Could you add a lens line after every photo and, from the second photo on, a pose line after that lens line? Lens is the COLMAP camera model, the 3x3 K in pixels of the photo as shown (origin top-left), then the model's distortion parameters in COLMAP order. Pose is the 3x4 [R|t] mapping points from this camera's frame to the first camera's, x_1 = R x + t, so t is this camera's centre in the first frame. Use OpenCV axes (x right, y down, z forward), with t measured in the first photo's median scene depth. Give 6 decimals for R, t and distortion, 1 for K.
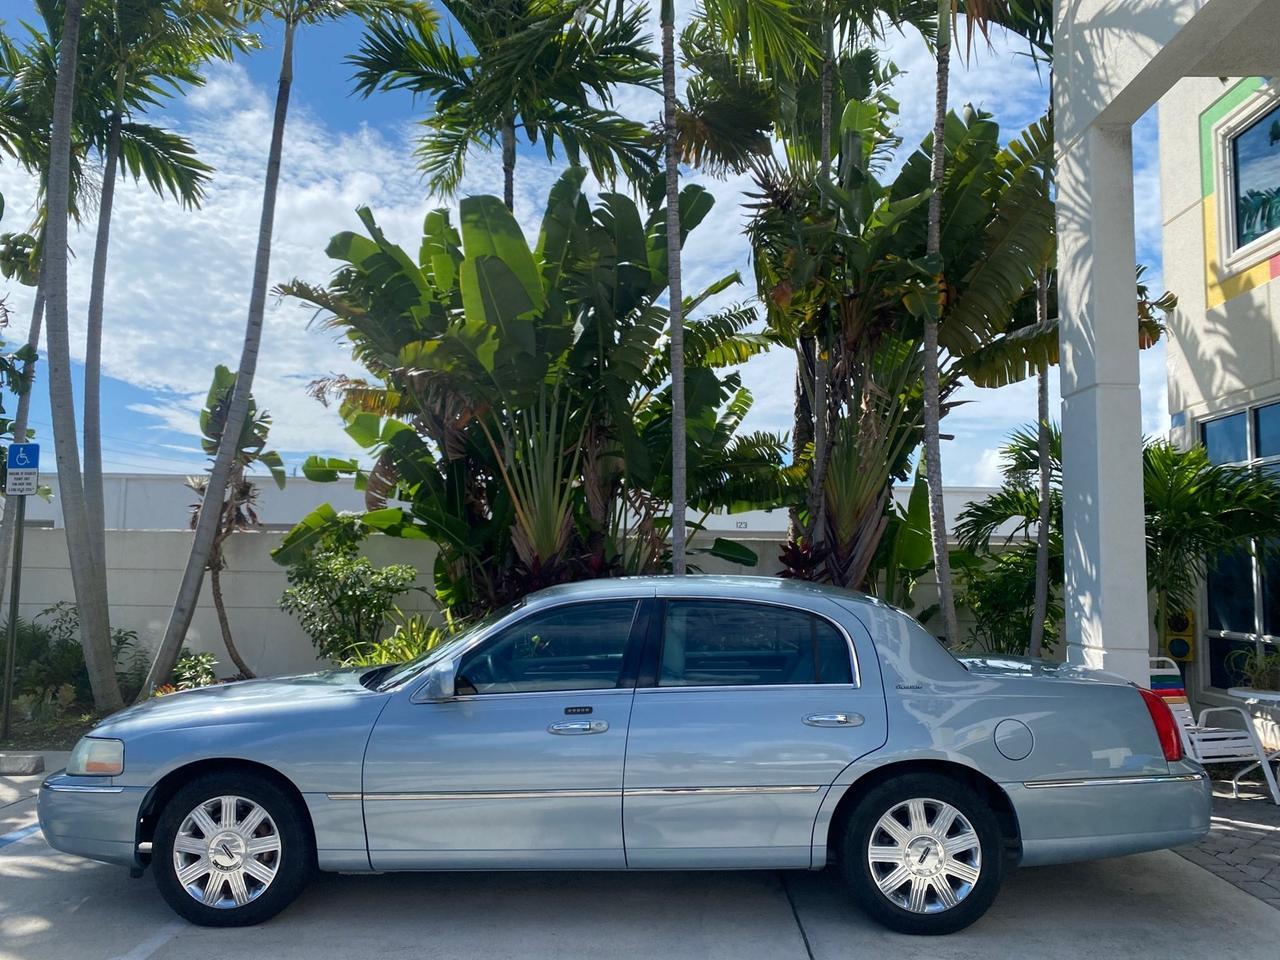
lens RADIAL K [[989.6, 0, 639.2], [0, 989.6, 455.3], [0, 0, 1]] dist [0.007923, -0.002691]
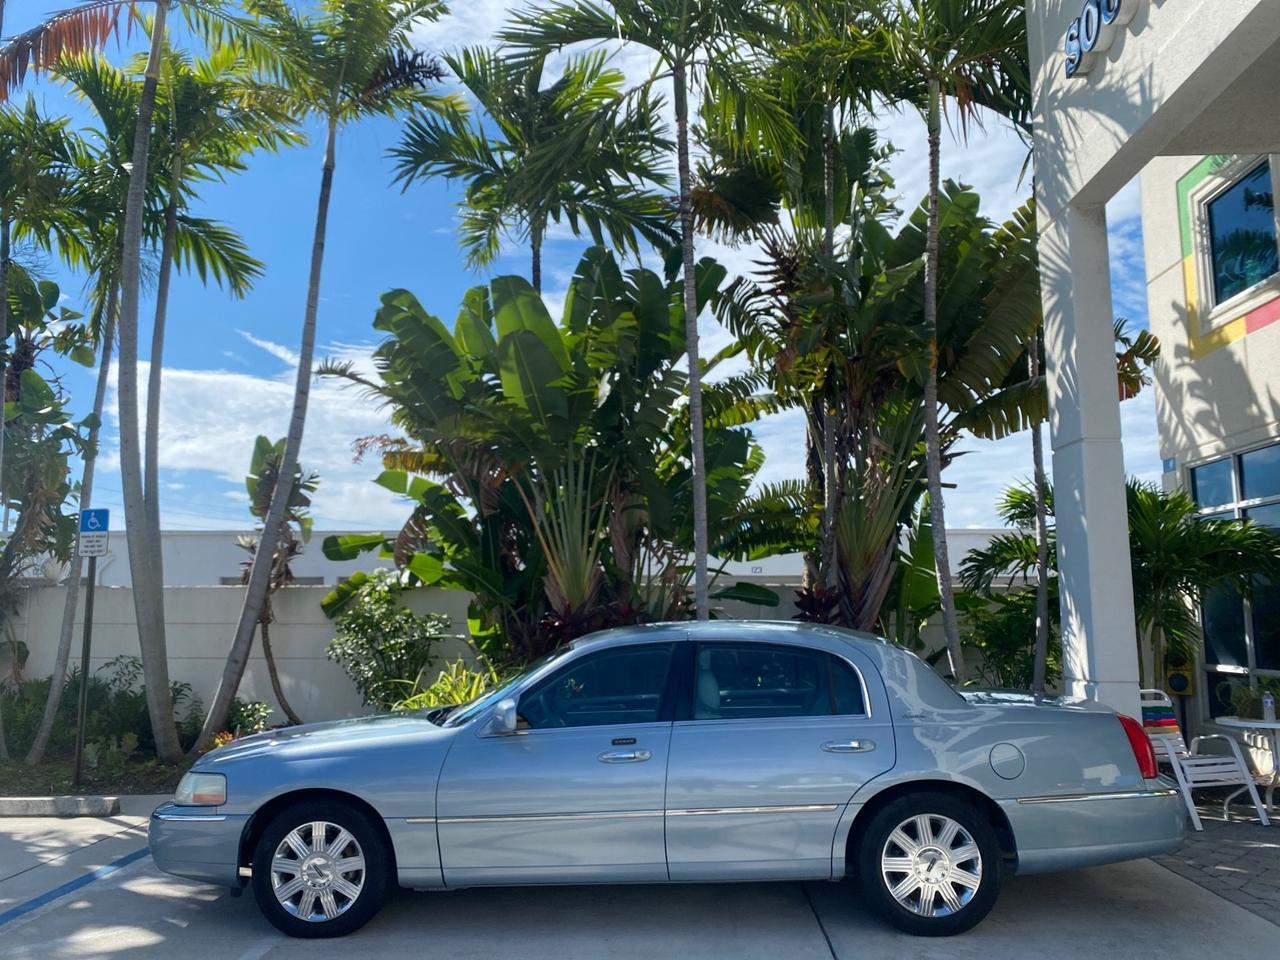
lens RADIAL K [[990.7, 0, 640.4], [0, 990.7, 461.5], [0, 0, 1]] dist [0.009149, 0.000981]
pose [[0.999782, -0.018527, -0.009627, -0.012561], [0.018136, 0.999065, -0.039243, -0.009503], [0.010345, 0.039059, 0.999183, -0.076561]]
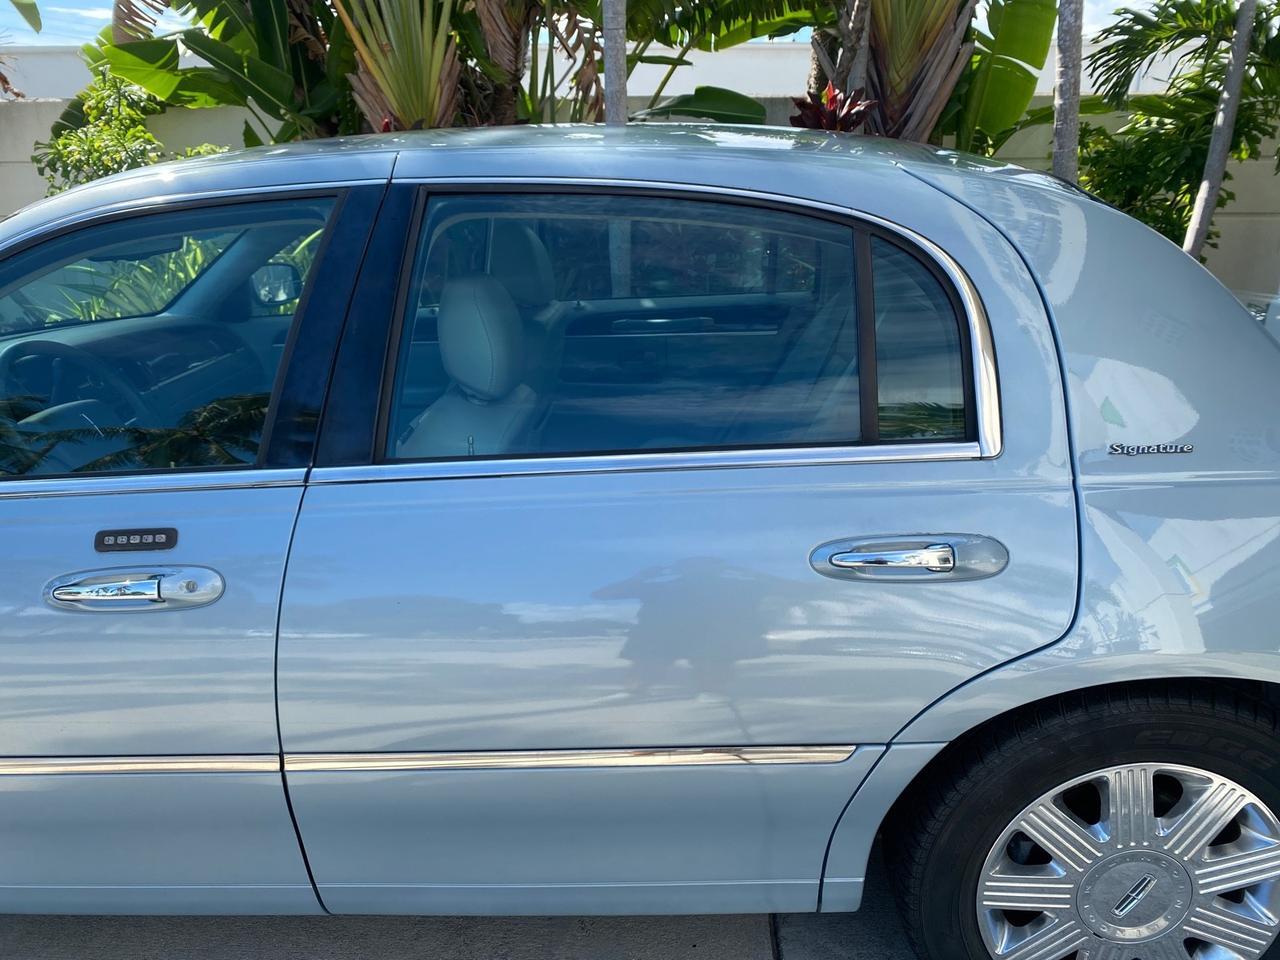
lens RADIAL K [[990.7, 0, 640.4], [0, 990.7, 461.5], [0, 0, 1]] dist [0.009149, 0.000981]
pose [[0.999661, -0.017520, -0.019237, 0.057066], [0.023713, 0.917783, 0.396373, 0.053402], [0.010711, -0.396695, 0.917888, 0.354596]]
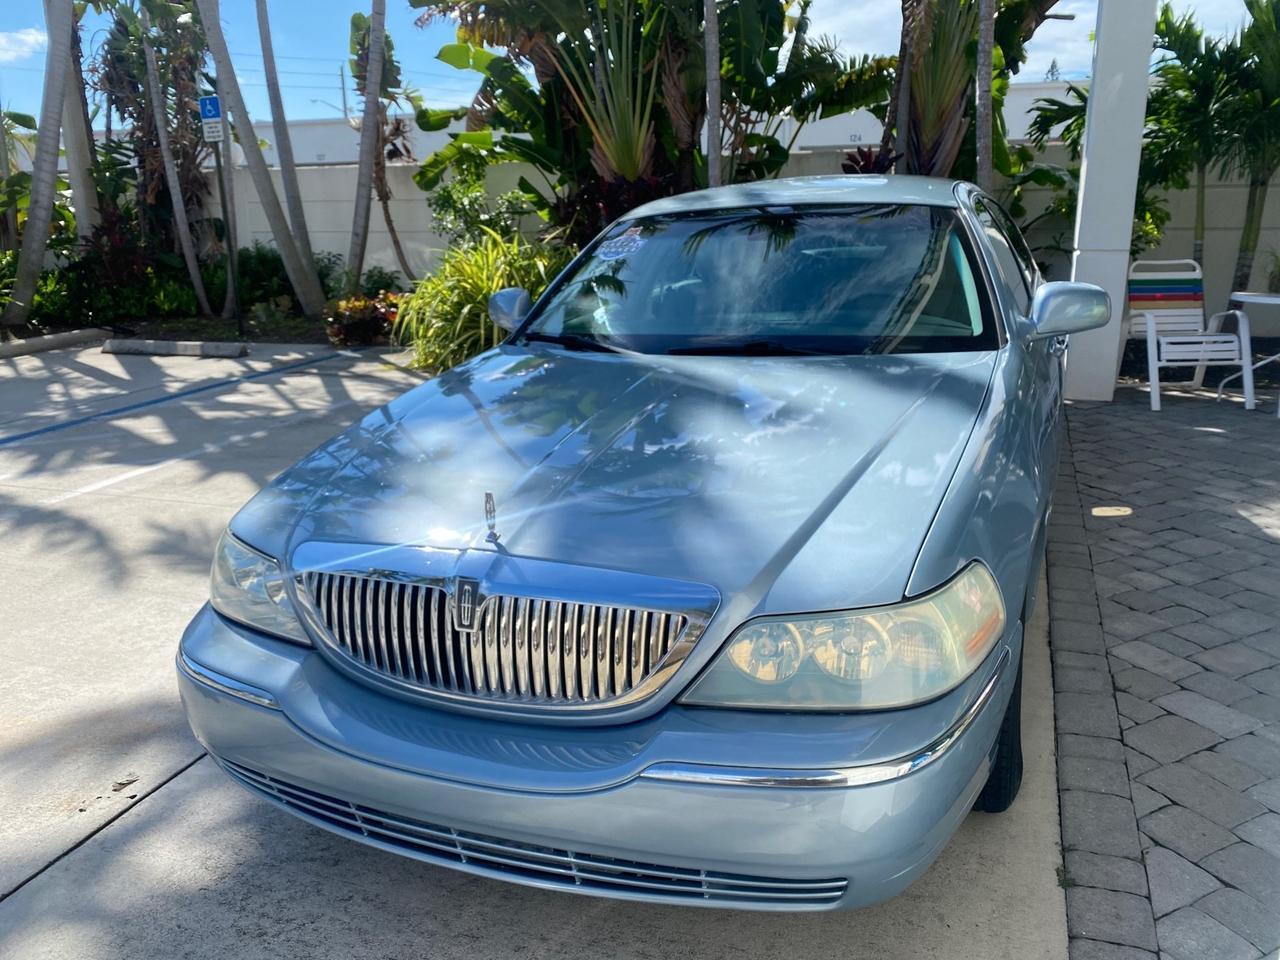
lens RADIAL K [[989.6, 0, 639.2], [0, 989.6, 455.3], [0, 0, 1]] dist [0.007923, -0.002691]
pose [[0.944636, 0.050347, -0.324236, 0.291980], [0.071341, 0.933004, 0.352723, 0.006688], [0.320272, -0.356326, 0.877757, -0.046744]]
